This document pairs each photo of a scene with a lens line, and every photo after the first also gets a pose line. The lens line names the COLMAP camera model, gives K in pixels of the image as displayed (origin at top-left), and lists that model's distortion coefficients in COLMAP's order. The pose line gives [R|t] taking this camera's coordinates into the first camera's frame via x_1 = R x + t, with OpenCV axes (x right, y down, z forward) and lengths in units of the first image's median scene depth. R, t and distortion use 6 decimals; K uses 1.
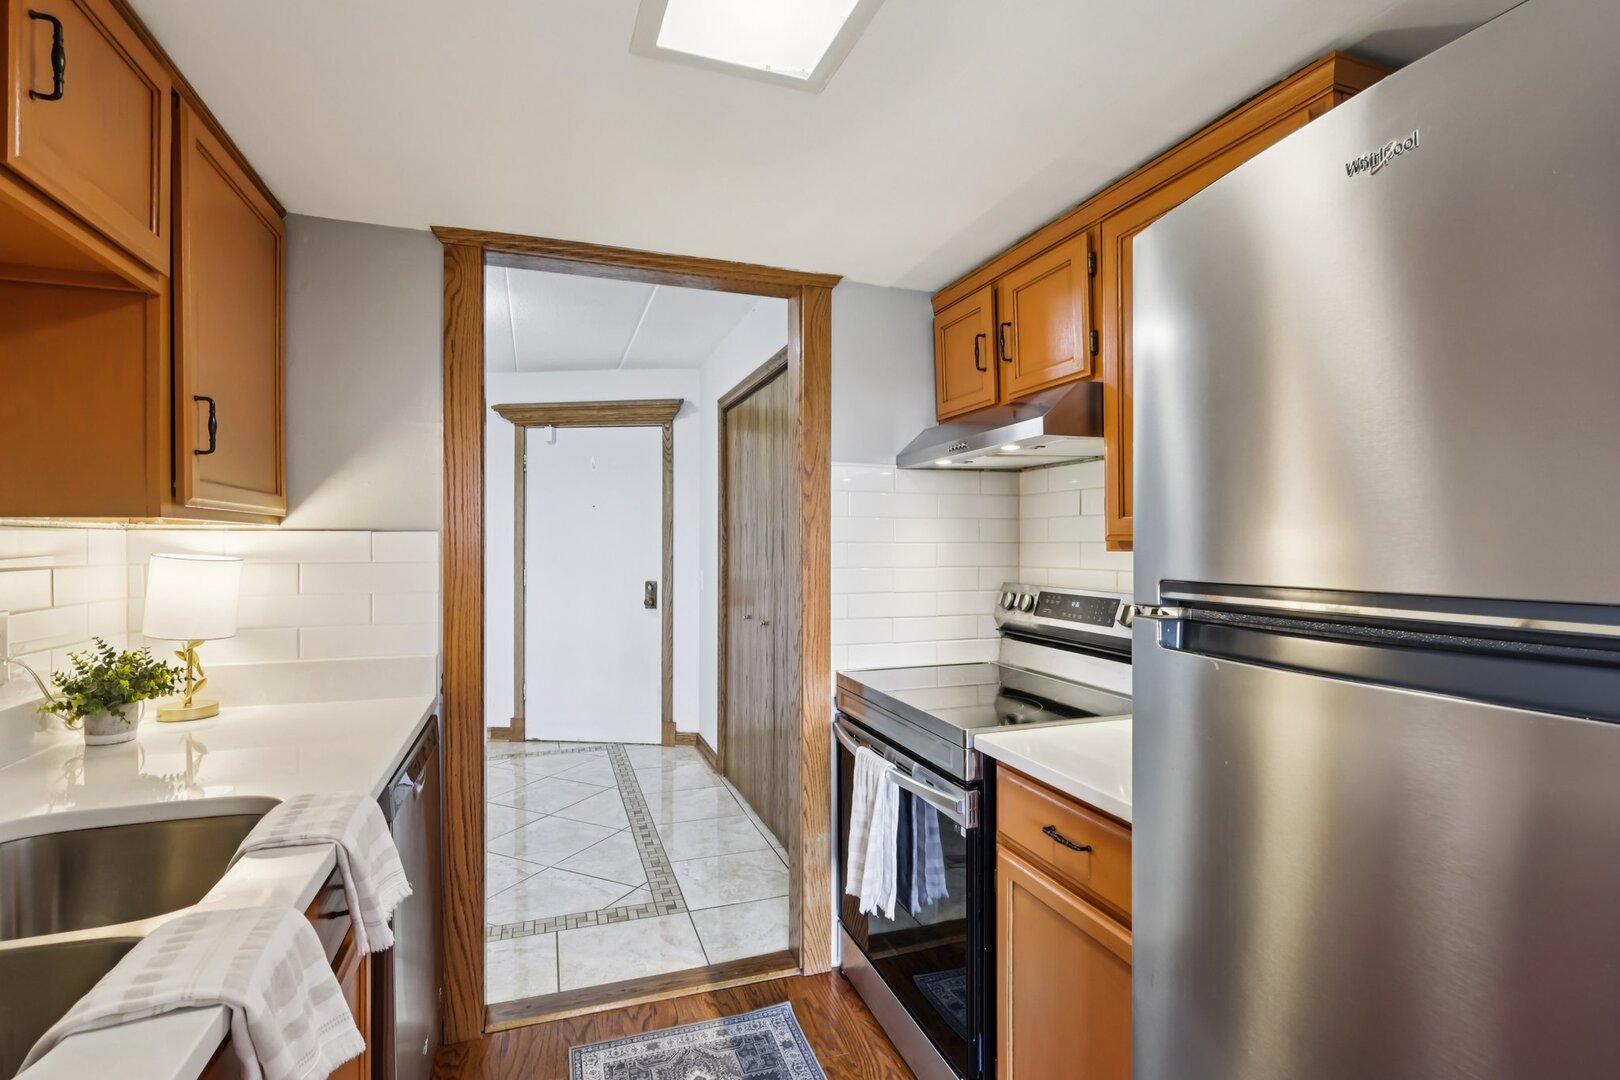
lens RADIAL K [[764.1, 0, 813.1], [0, 764.1, 544.4], [0, 0, 1]] dist [0.000835, 0.000907]
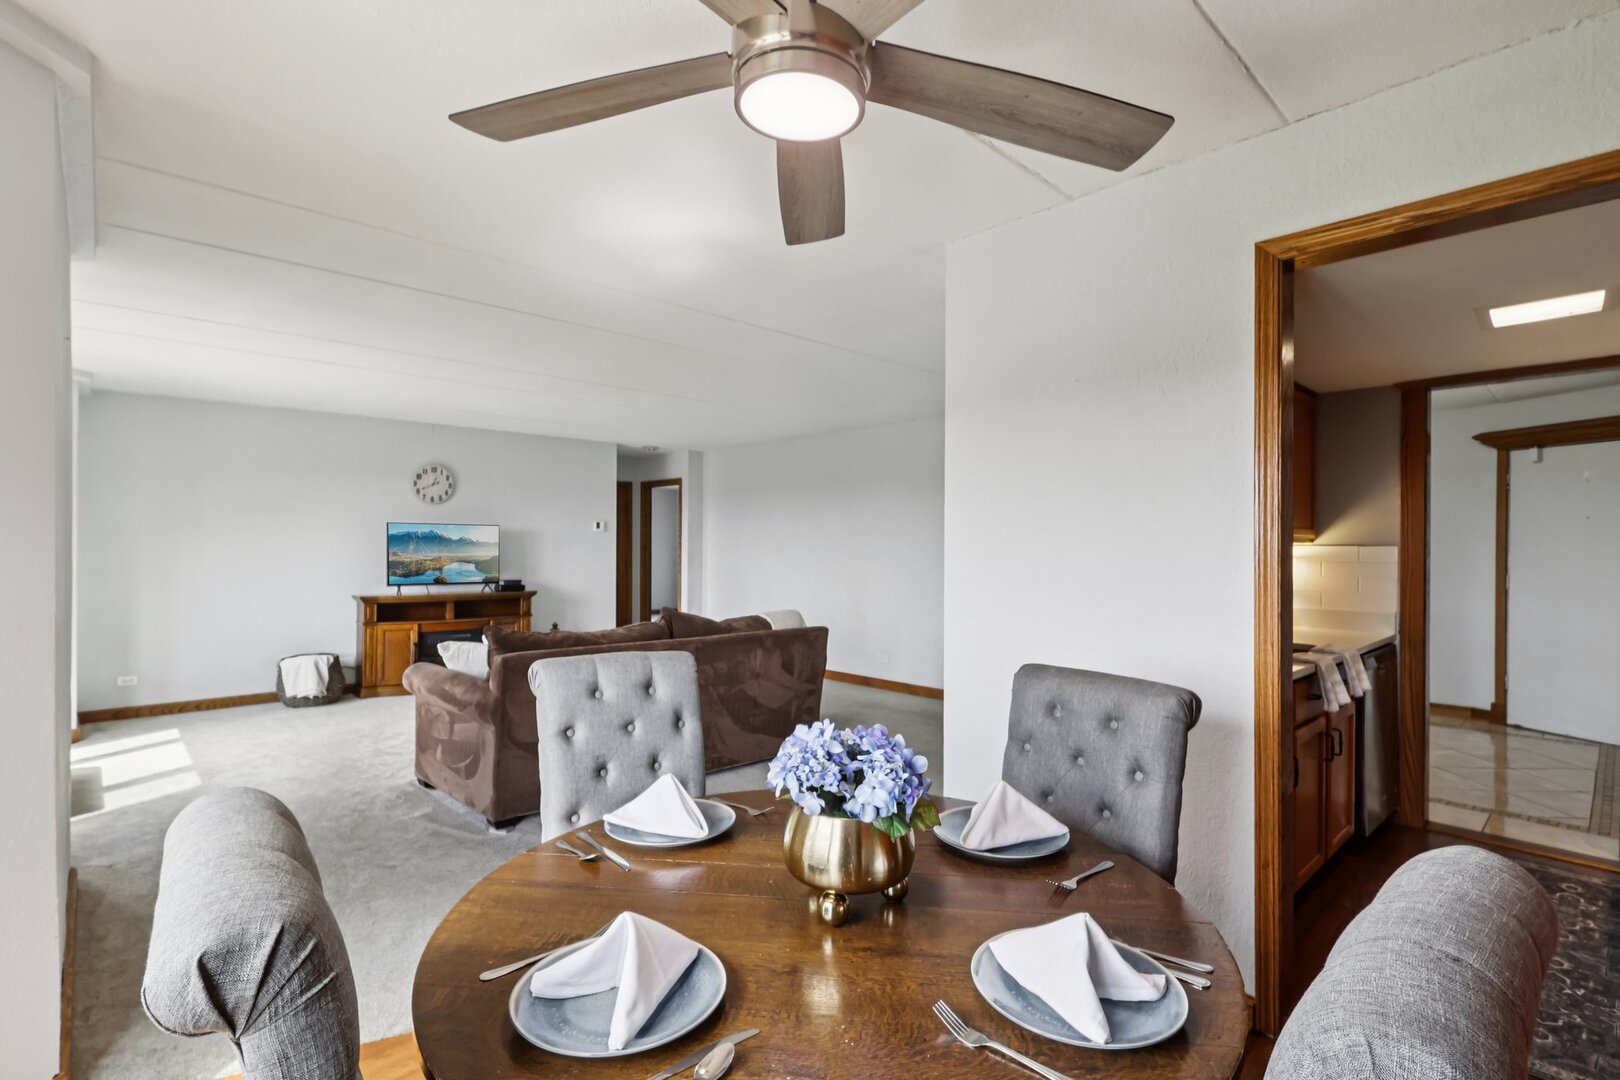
lens RADIAL K [[764.1, 0, 813.1], [0, 764.1, 544.4], [0, 0, 1]] dist [0.000835, 0.000907]
pose [[0.403708, 0.001462, -0.914887, 0.256746], [-0.007813, 0.999968, -0.001850, -0.002734], [0.914854, 0.007894, 0.403707, -0.421741]]
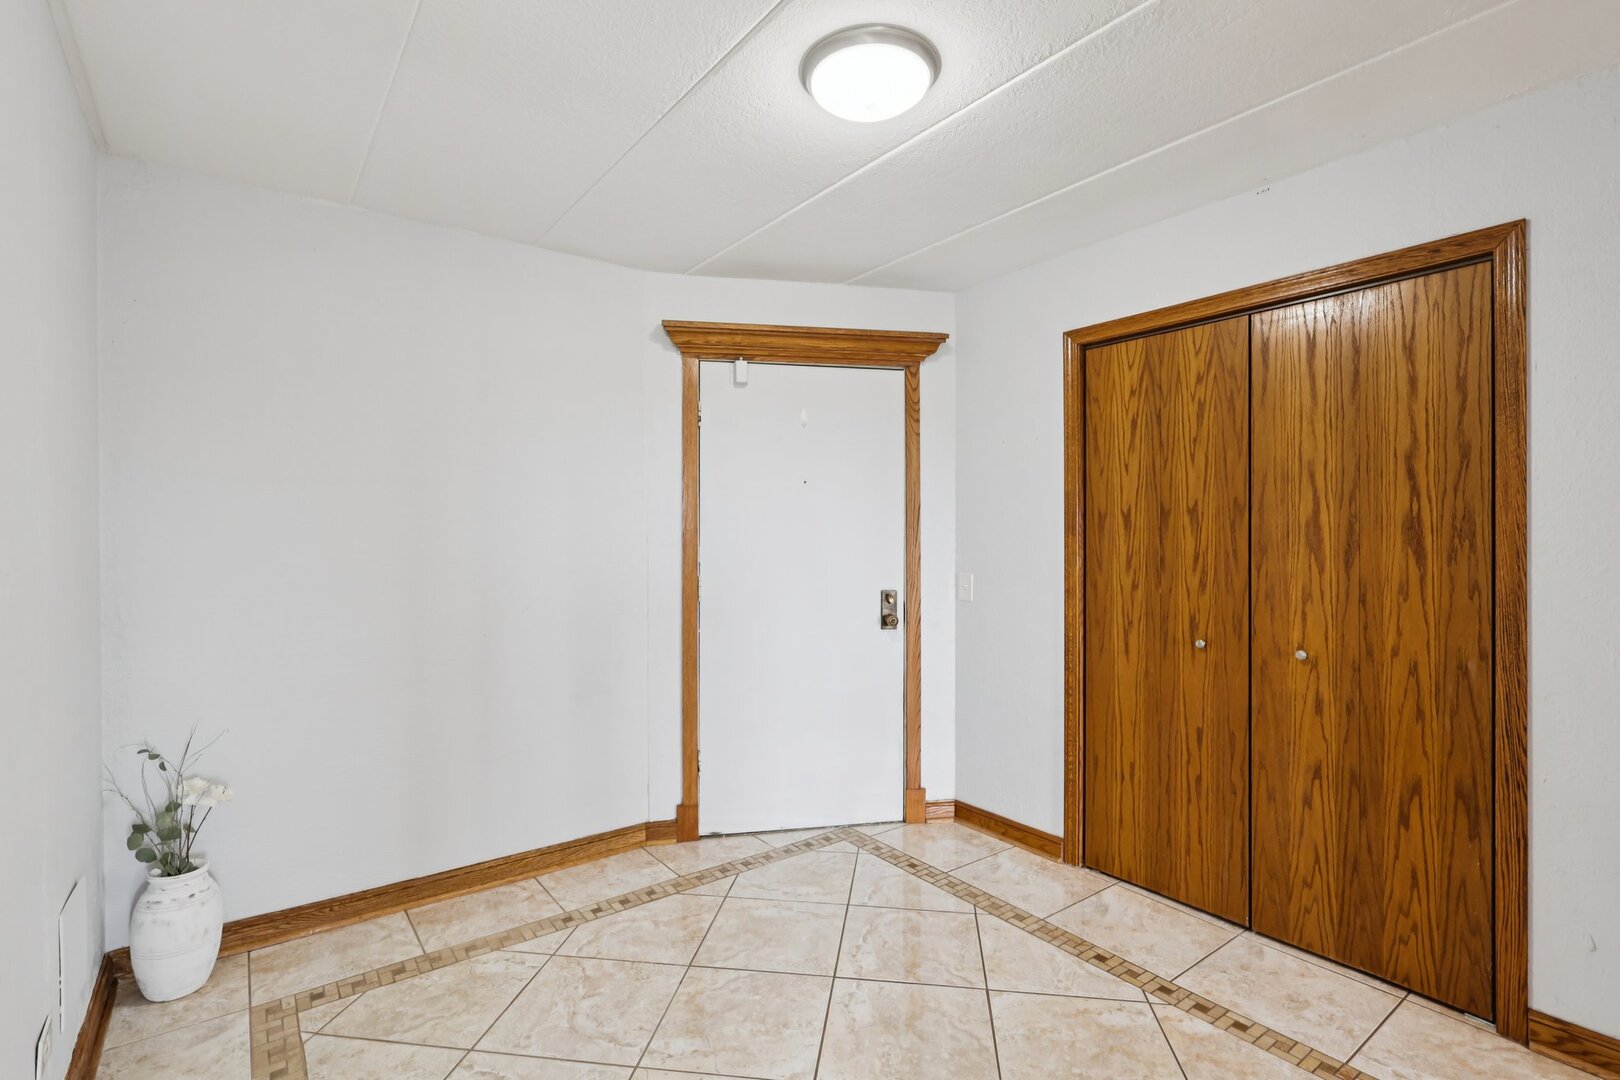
lens RADIAL K [[764.1, 0, 813.1], [0, 764.1, 544.4], [0, 0, 1]] dist [0.000835, 0.000907]
pose [[0.953588, -0.002644, 0.301103, -0.489898], [0.001030, 0.999984, 0.005518, 0.001632], [-0.301113, -0.004952, 0.953576, 0.352898]]
